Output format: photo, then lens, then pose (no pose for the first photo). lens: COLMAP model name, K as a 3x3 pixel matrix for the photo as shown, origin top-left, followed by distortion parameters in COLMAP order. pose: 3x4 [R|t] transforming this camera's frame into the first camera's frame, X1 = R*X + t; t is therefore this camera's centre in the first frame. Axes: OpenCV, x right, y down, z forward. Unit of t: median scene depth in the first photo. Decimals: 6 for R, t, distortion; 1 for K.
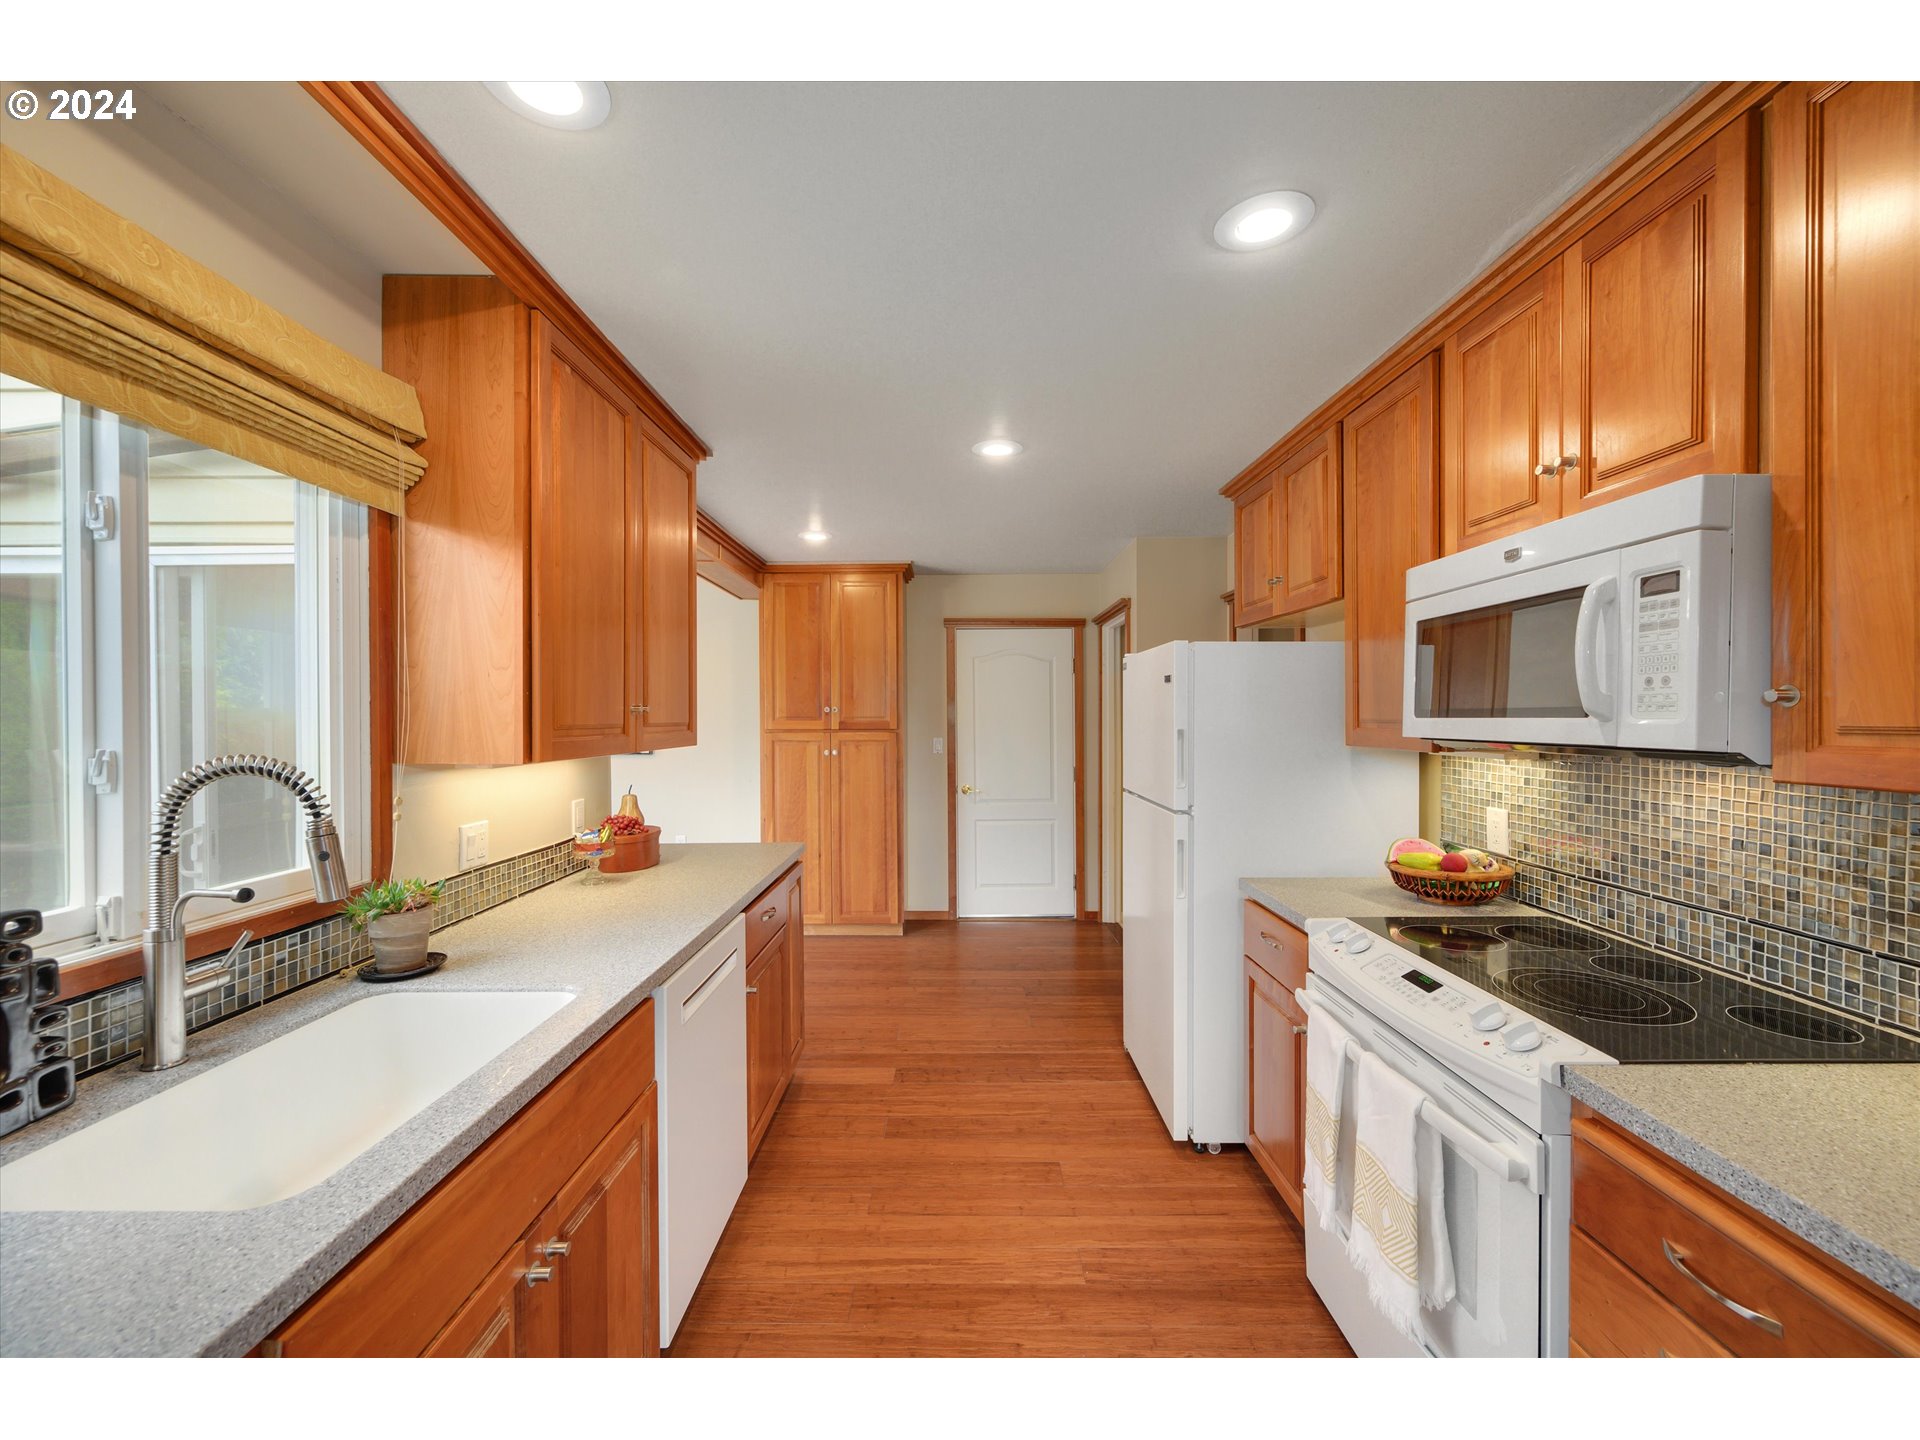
lens RADIAL K [[761.0, 0, 959.5], [0, 761.0, 723.8], [0, 0, 1]] dist [-0.000740, -0.000124]
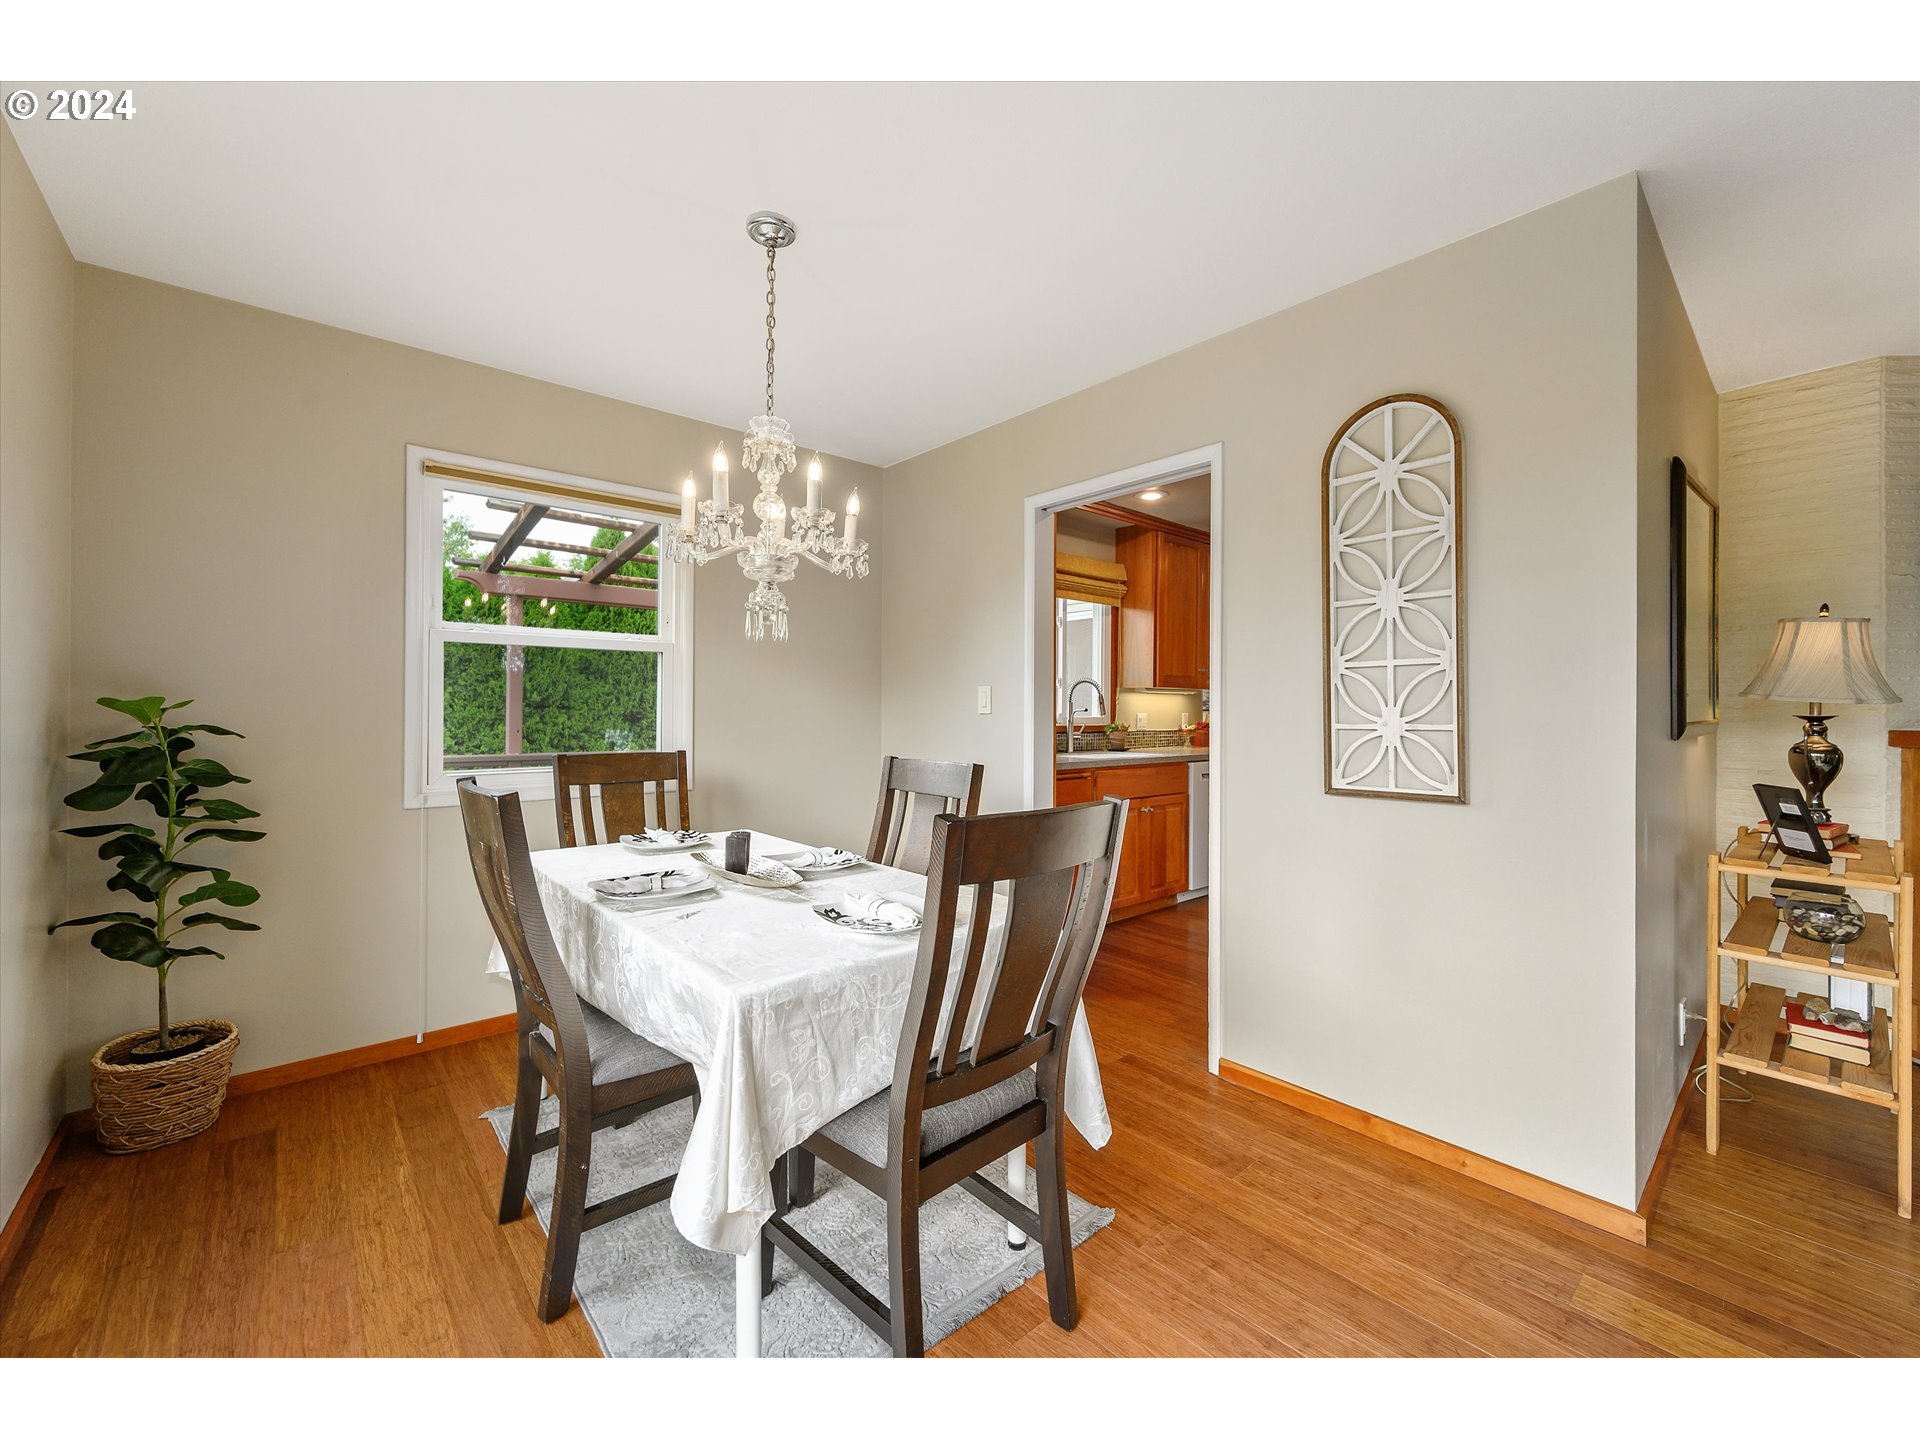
lens RADIAL K [[764.7, 0, 960.0], [0, 764.7, 720.0], [0, 0, 1]] dist [0.000109, 0.000094]
pose [[0.656149, 0.013160, -0.754516, 1.139594], [-0.012140, 0.999903, 0.006883, 0.163638], [0.754534, 0.004643, 0.656245, -1.463506]]
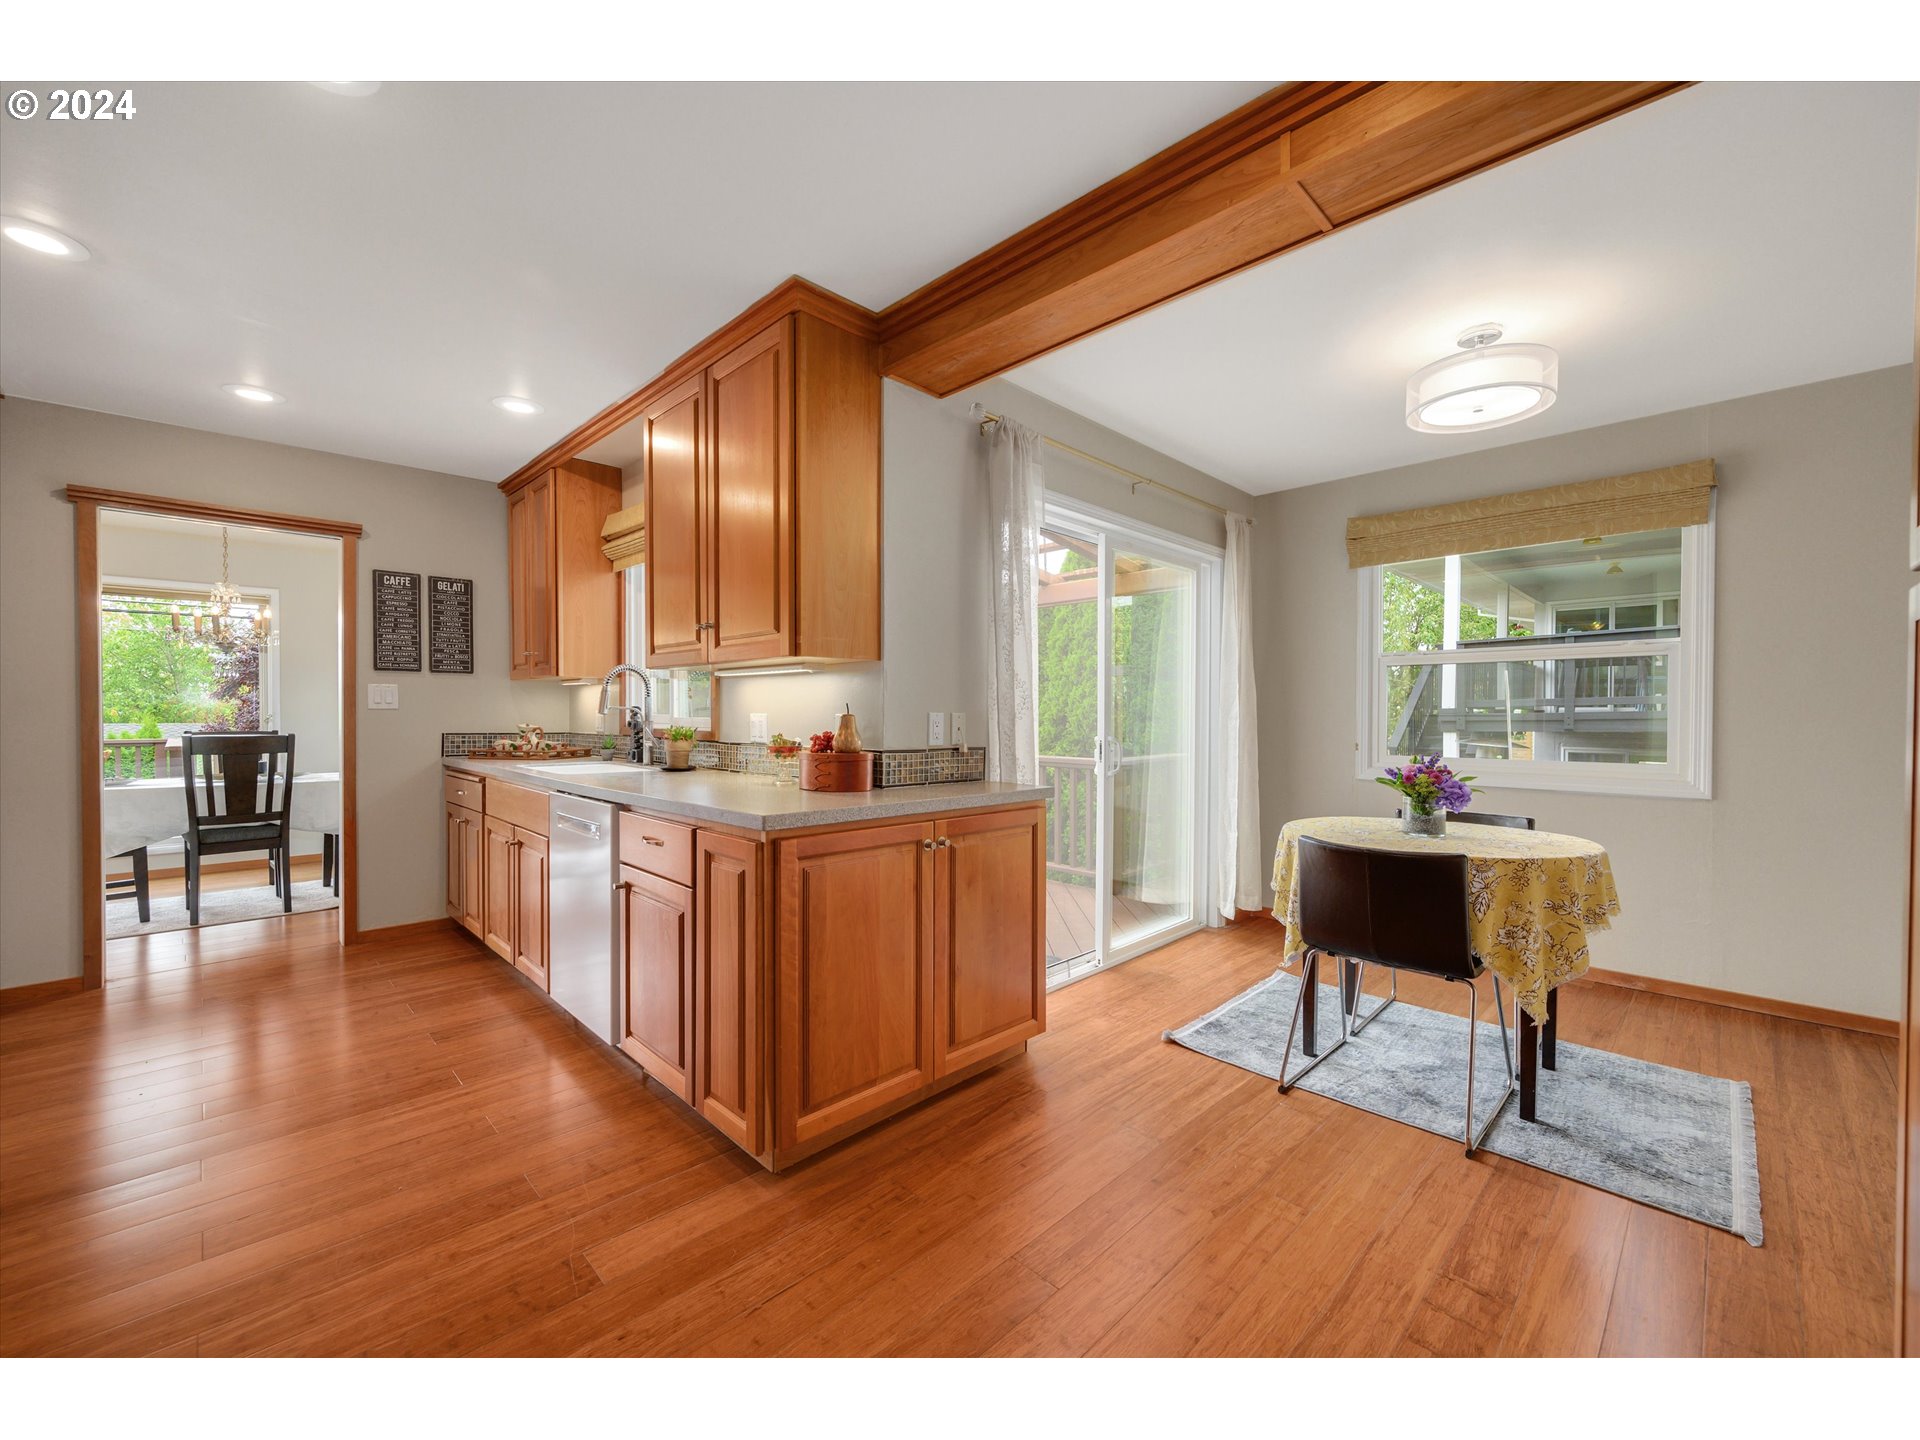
lens RADIAL K [[764.7, 0, 960.0], [0, 764.7, 720.0], [0, 0, 1]] dist [0.000109, 0.000094]
pose [[-0.706260, 0.009725, -0.707885, 0.189933], [-0.009724, 0.999678, 0.023436, 0.119889], [0.707885, 0.023435, -0.705938, 2.757016]]
